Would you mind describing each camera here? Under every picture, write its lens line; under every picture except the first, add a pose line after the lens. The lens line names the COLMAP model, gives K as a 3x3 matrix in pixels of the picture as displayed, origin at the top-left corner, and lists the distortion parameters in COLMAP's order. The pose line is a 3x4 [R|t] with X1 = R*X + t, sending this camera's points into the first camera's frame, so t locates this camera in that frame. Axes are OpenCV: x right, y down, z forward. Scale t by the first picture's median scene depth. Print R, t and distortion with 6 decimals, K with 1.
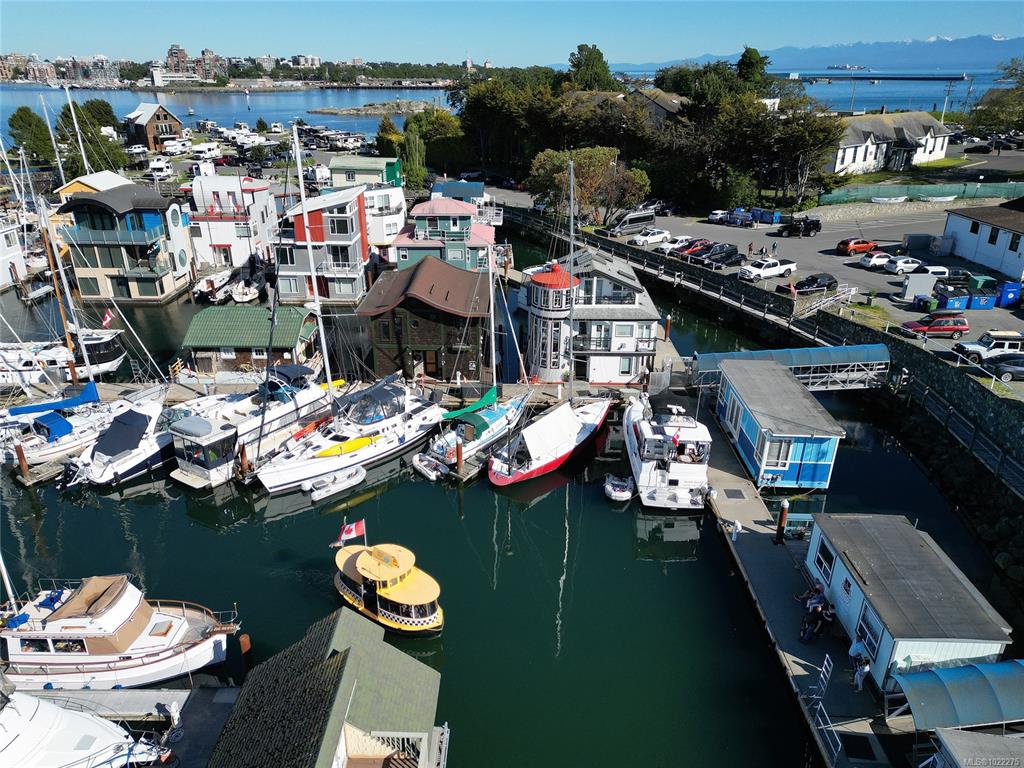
lens RADIAL K [[719.2, 0, 512.0], [0, 719.2, 384.0], [0, 0, 1]] dist [0.055966, -0.050118]
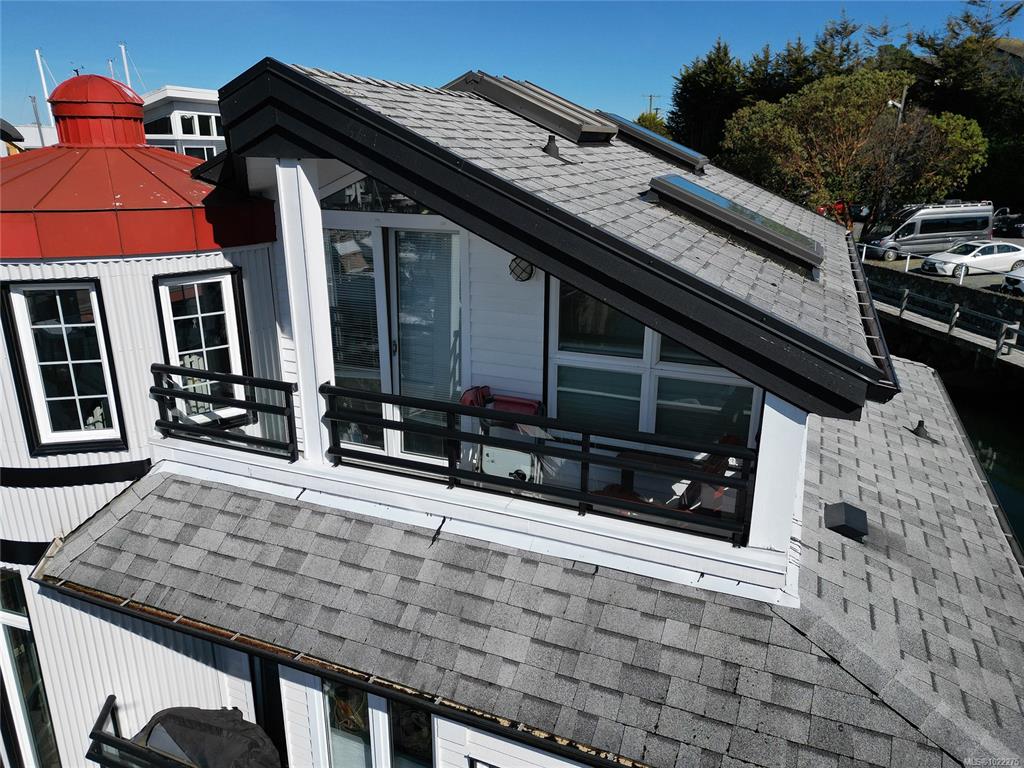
lens RADIAL K [[719.2, 0, 512.0], [0, 719.2, 384.0], [0, 0, 1]] dist [0.055966, -0.050118]
pose [[0.929407, 0.115430, -0.350541, 0.105736], [-0.149646, 0.986111, -0.072046, -0.072836], [0.337356, 0.119417, 0.933772, 0.564516]]
